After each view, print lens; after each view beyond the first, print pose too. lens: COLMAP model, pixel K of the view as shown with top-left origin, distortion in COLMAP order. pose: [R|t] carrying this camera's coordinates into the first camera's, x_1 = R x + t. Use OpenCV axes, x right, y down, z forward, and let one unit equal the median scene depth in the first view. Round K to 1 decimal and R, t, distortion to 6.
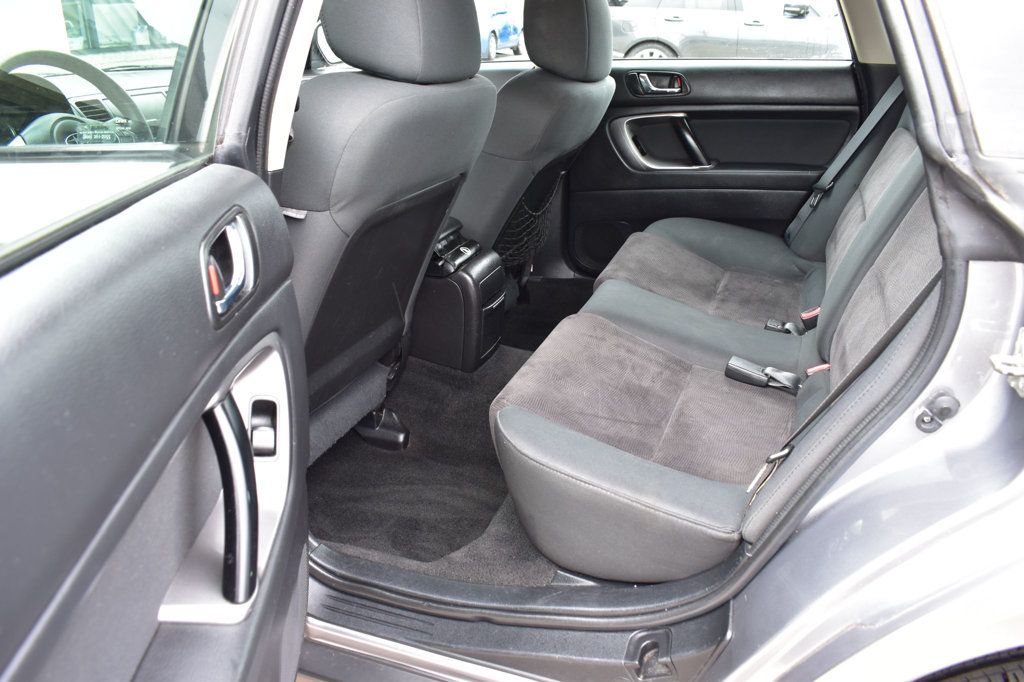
lens RADIAL K [[793.2, 0, 507.0], [0, 793.2, 360.1], [0, 0, 1]] dist [-0.092219, 0.004950]
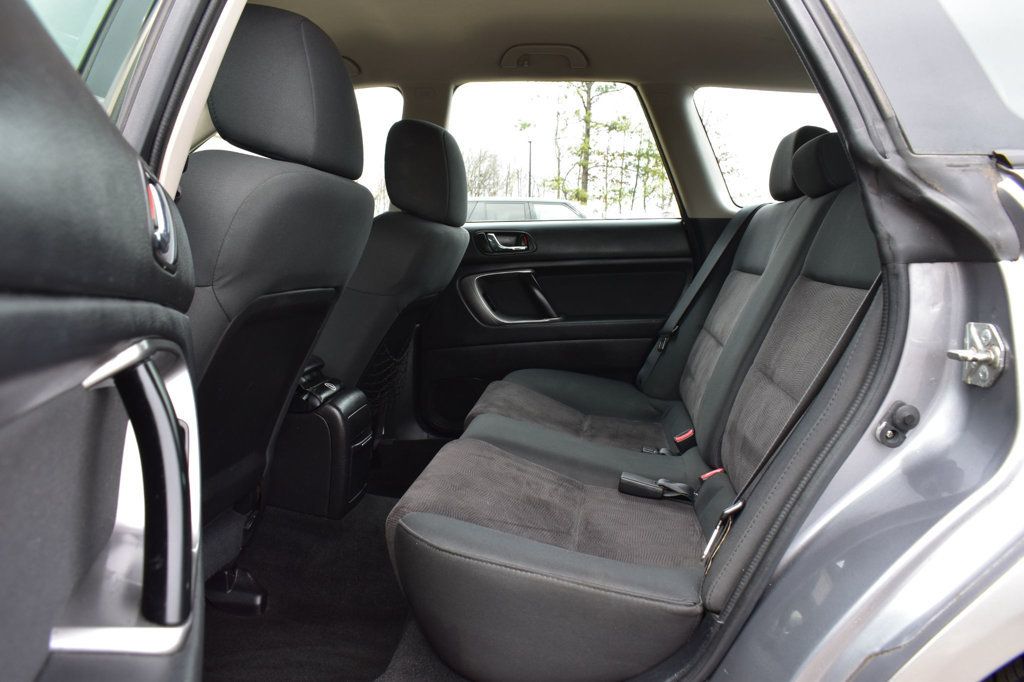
lens RADIAL K [[793.2, 0, 516.5], [0, 793.2, 341.6], [0, 0, 1]] dist [-0.092219, 0.004950]
pose [[0.971478, -0.011170, 0.236865, -0.063318], [0.076572, 0.960155, -0.268773, 0.084499], [-0.224425, 0.279244, 0.933625, 0.070394]]
